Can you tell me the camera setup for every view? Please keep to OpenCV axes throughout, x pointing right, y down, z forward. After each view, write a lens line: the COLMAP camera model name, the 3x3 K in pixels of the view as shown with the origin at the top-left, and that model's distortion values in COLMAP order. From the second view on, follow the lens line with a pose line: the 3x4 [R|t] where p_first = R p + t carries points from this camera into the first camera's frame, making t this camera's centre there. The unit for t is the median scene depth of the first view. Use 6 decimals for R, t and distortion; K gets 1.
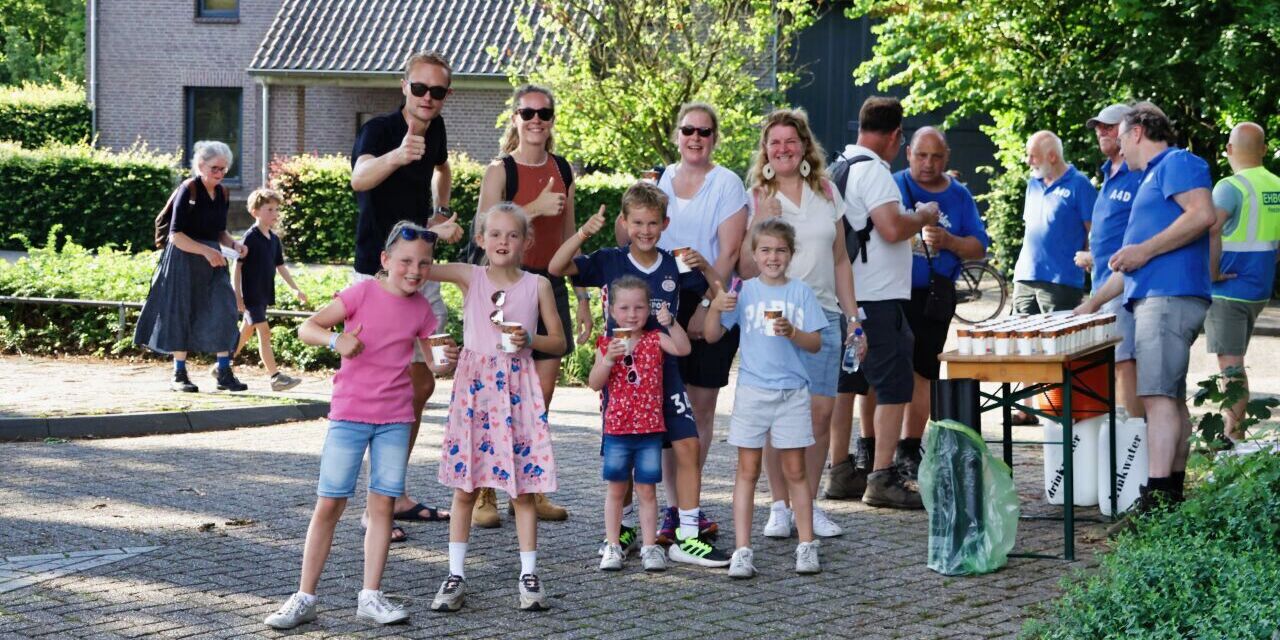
lens RADIAL K [[2056.4, 0, 640.0], [0, 2056.4, 320.0], [0, 0, 1]] dist [0.027599, 0.050089]
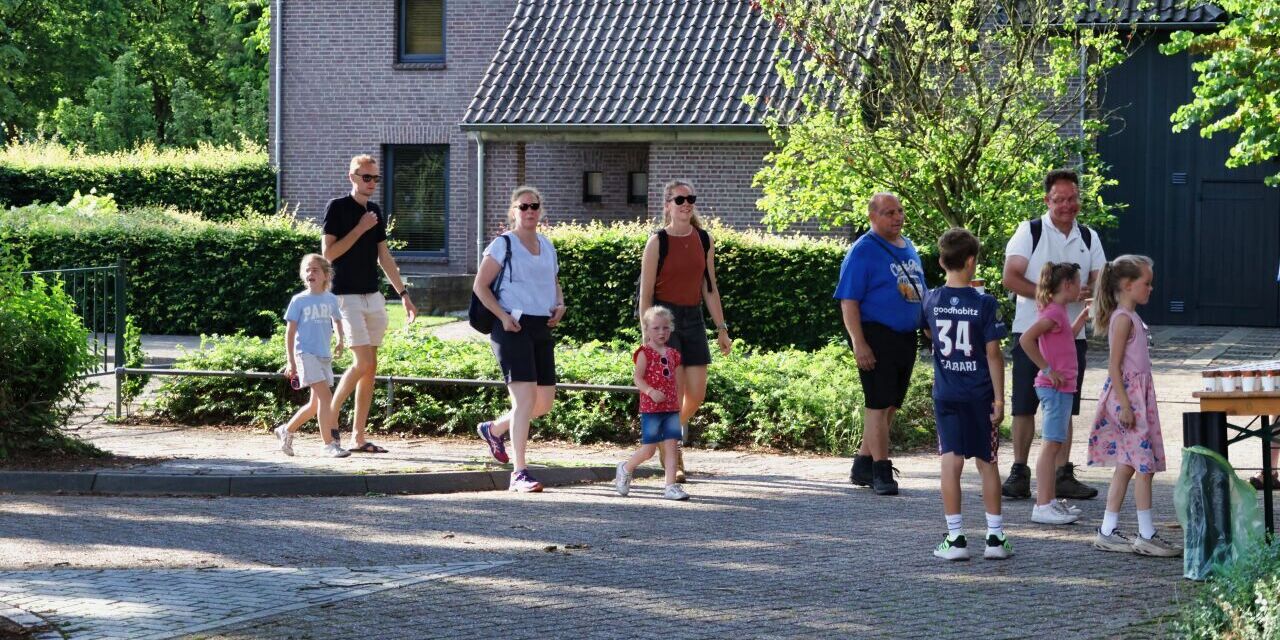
lens RADIAL K [[2901.8, 0, 640.0], [0, 2901.8, 320.0], [0, 0, 1]] dist [0.012887, -0.083370]
pose [[0.995394, -0.010353, -0.095304, -0.001848], [0.006107, 0.998980, -0.044744, 0.016171], [0.095670, 0.043956, 0.994442, -0.214862]]
